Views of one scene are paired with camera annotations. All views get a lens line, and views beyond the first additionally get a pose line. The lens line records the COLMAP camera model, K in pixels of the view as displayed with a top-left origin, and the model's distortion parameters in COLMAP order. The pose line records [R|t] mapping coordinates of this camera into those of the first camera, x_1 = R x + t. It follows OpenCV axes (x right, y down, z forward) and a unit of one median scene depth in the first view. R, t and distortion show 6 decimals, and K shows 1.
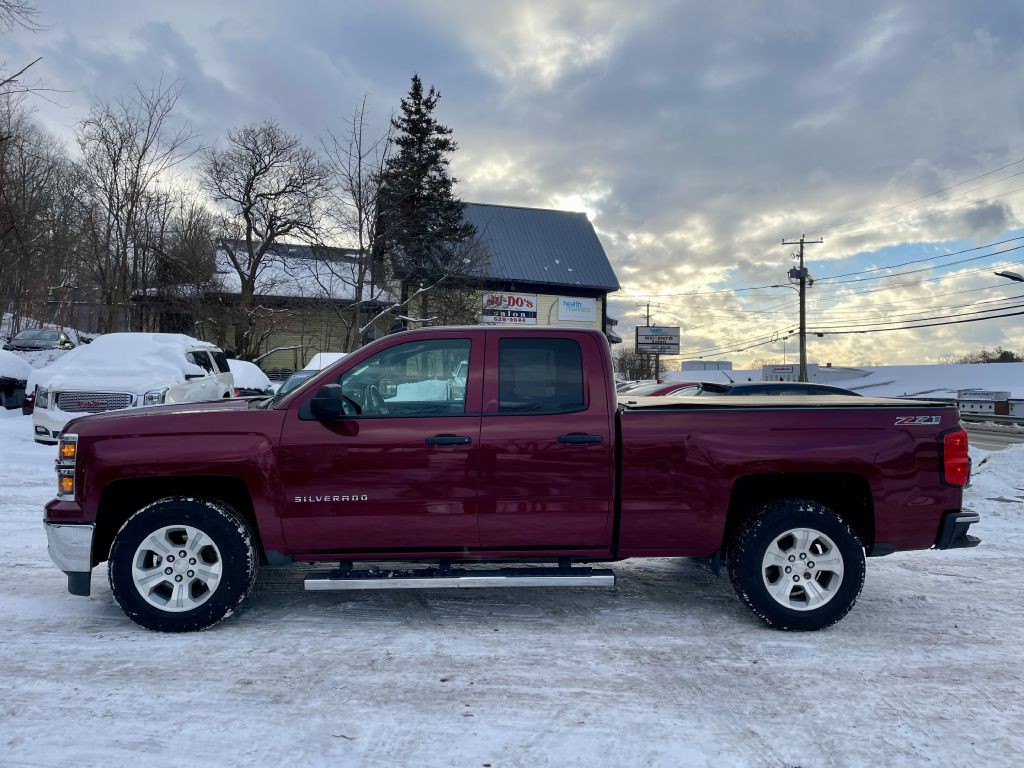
lens RADIAL K [[767.0, 0, 530.4], [0, 767.0, 381.8], [0, 0, 1]] dist [0.100273, -0.116085]
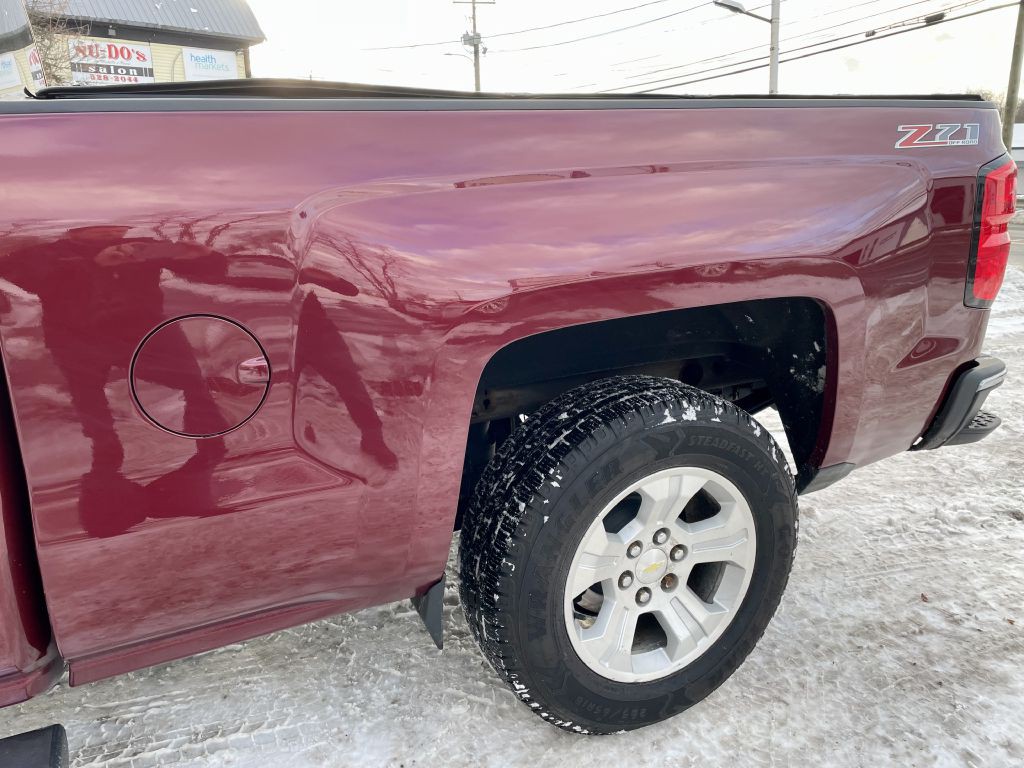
lens RADIAL K [[767.0, 0, 530.4], [0, 767.0, 381.8], [0, 0, 1]] dist [0.100273, -0.116085]
pose [[0.918857, -0.124706, 0.374366, 0.170383], [0.021531, 0.963178, 0.268001, 0.058405], [-0.394003, -0.238194, 0.887708, 0.723776]]
